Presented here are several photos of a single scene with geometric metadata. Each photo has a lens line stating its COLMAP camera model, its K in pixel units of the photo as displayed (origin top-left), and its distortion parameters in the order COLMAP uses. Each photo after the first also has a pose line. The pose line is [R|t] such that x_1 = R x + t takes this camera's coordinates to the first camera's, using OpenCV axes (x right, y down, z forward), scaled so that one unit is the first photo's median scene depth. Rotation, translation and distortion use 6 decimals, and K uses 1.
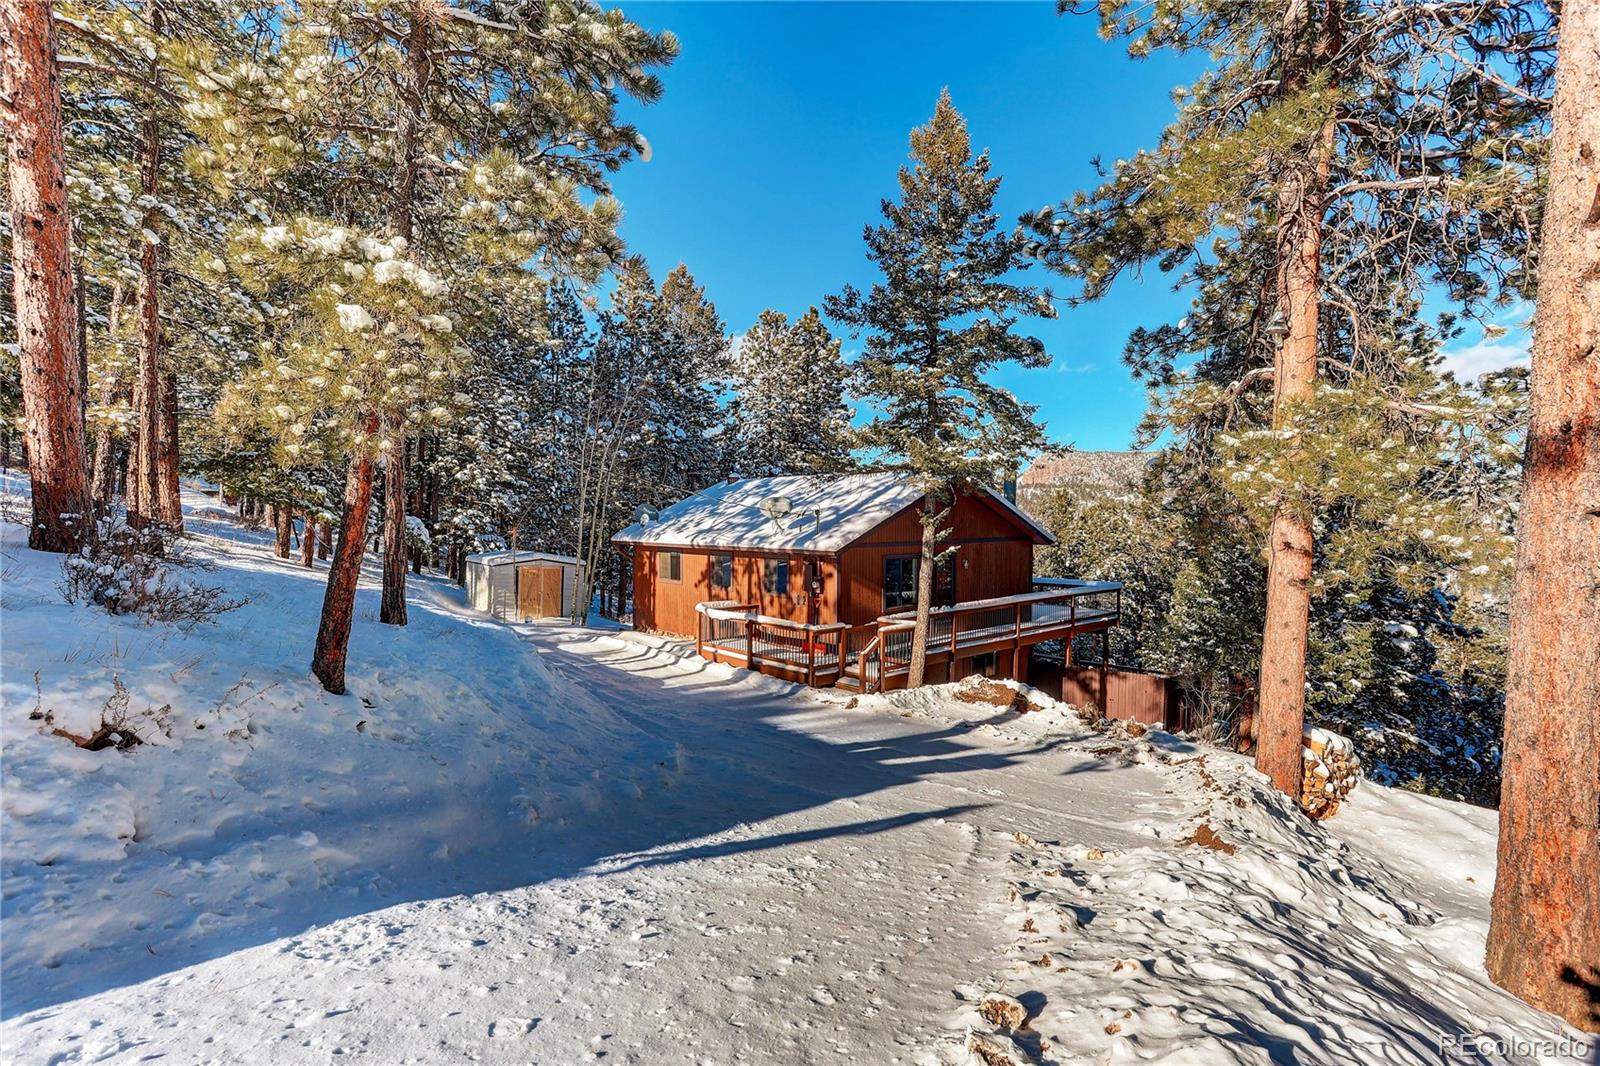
lens RADIAL K [[787.0, 0, 798.5], [0, 787.0, 536.4], [0, 0, 1]] dist [-0.007458, -0.000169]
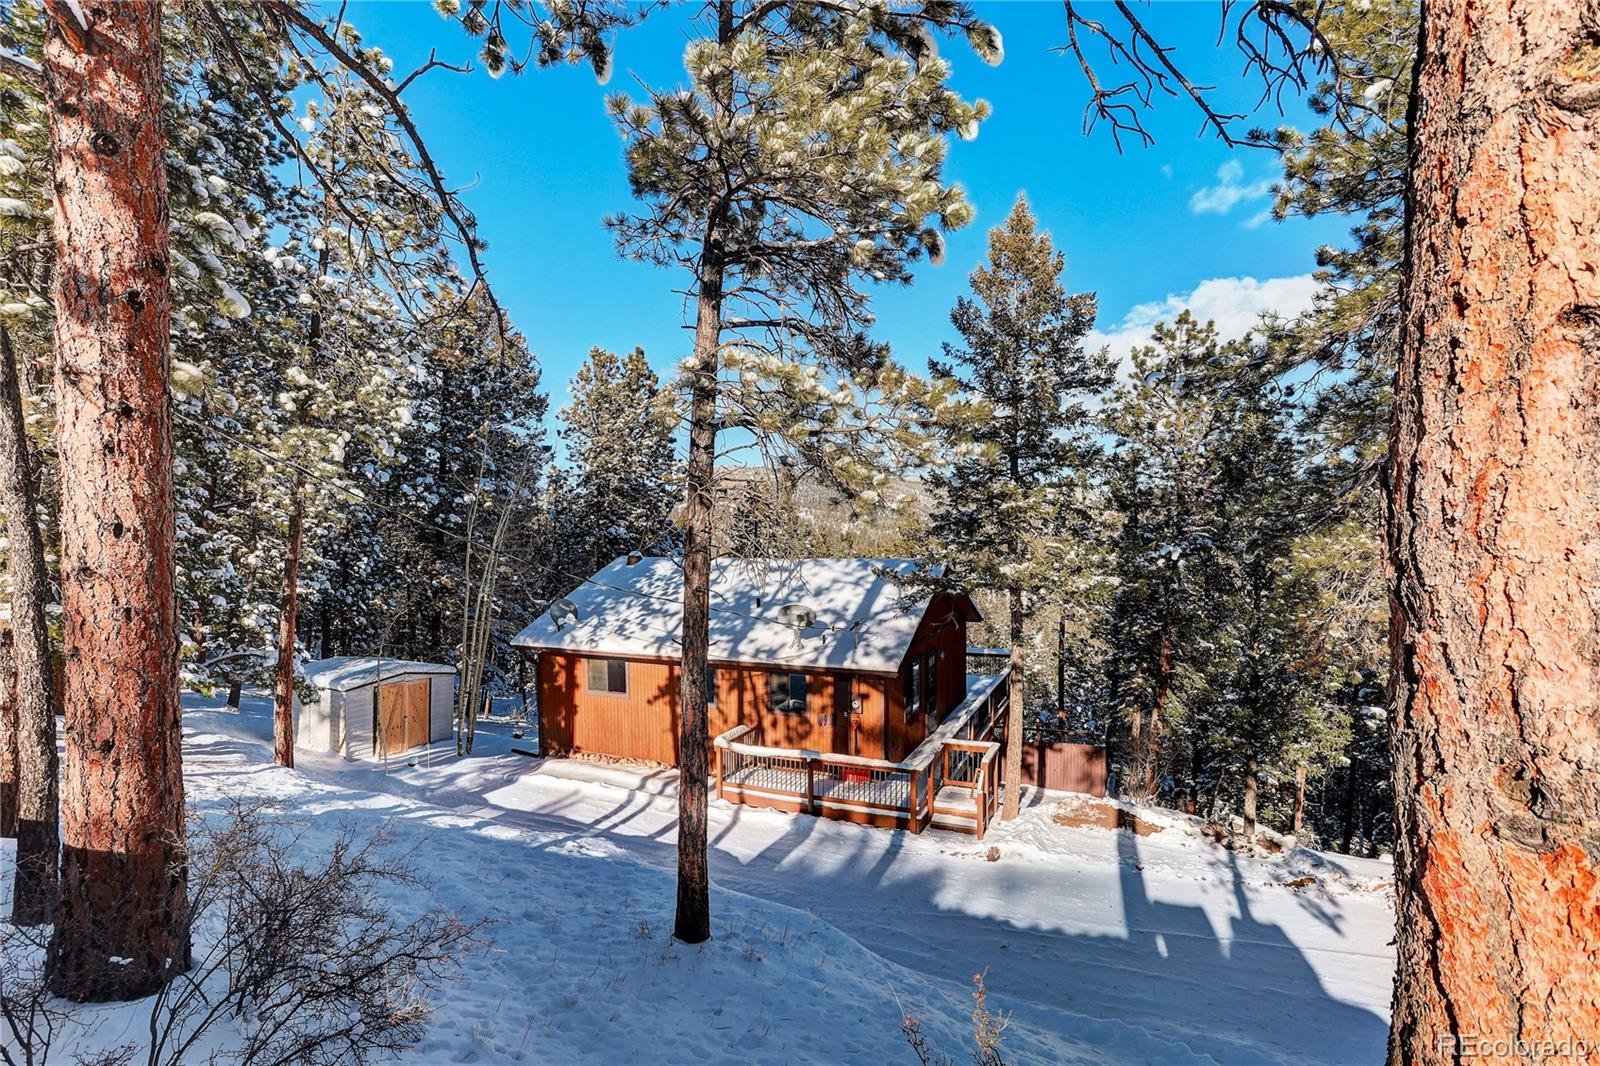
lens RADIAL K [[787.0, 0, 800.9], [0, 787.0, 525.4], [0, 0, 1]] dist [-0.007458, -0.000169]
pose [[0.919771, -0.006075, 0.392409, -0.355154], [0.020031, 0.999304, -0.031480, -0.108745], [-0.391944, 0.036815, 0.919252, 0.188921]]
